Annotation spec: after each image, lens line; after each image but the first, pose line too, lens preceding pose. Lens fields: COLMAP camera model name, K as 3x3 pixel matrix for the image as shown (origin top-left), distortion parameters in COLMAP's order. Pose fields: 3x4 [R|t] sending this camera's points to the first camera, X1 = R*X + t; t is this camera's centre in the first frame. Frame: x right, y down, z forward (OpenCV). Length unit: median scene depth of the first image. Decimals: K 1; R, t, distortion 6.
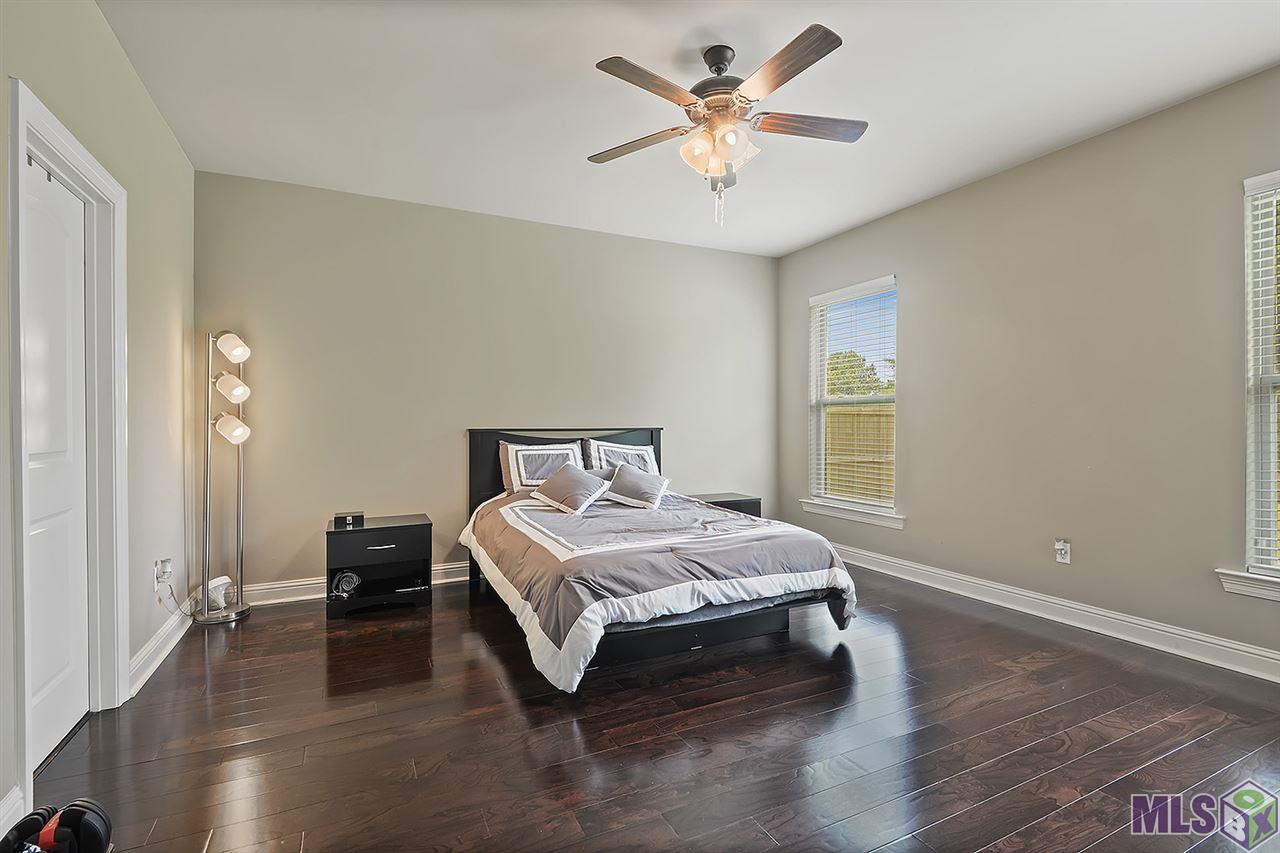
lens RADIAL K [[570.0, 0, 638.9], [0, 570.0, 420.2], [0, 0, 1]] dist [0.024740, -0.022069]
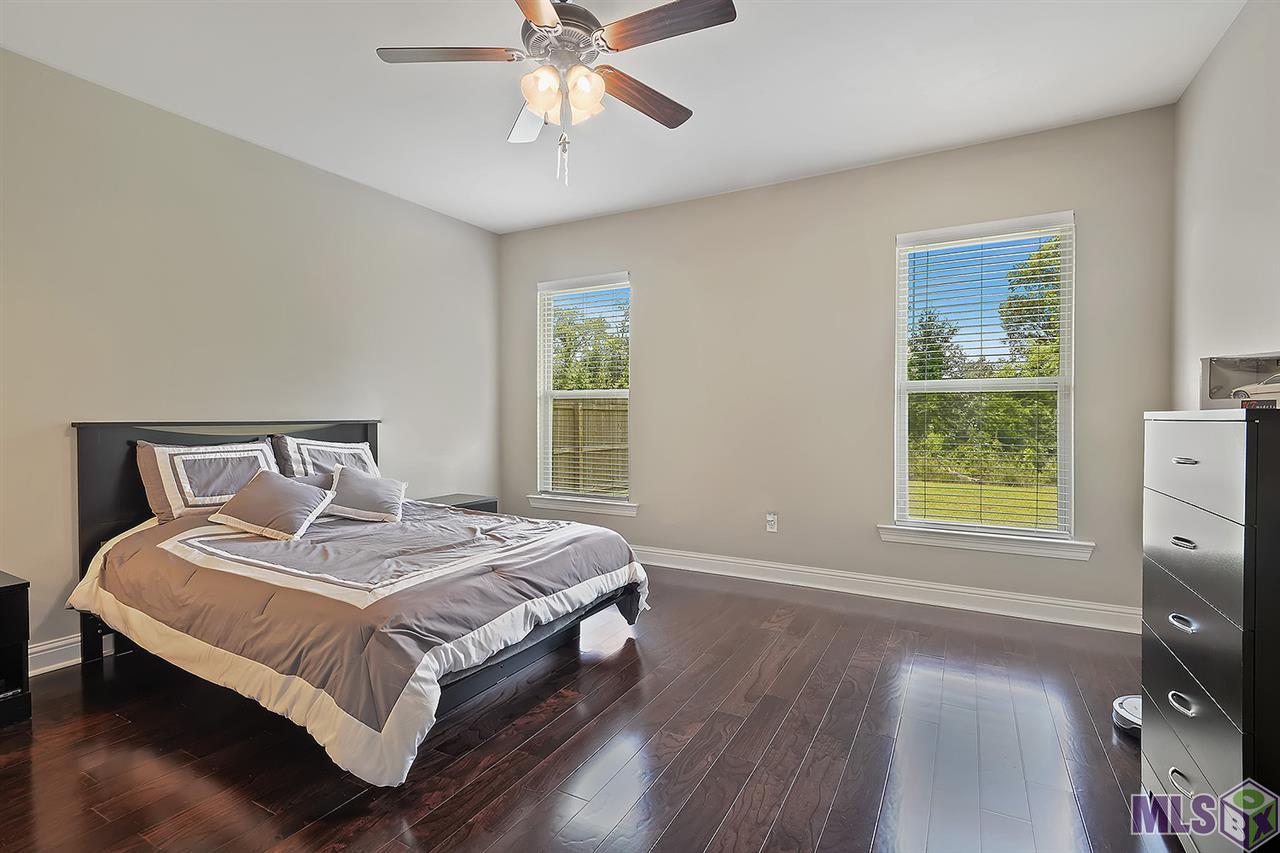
lens RADIAL K [[591.1, 0, 630.3], [0, 591.1, 423.2], [0, 0, 1]] dist [0.034597, -0.025346]
pose [[0.826671, -0.006041, 0.562654, -0.248586], [-0.004776, 0.999831, 0.017753, 0.001521], [-0.562666, -0.017363, 0.826502, 0.180952]]
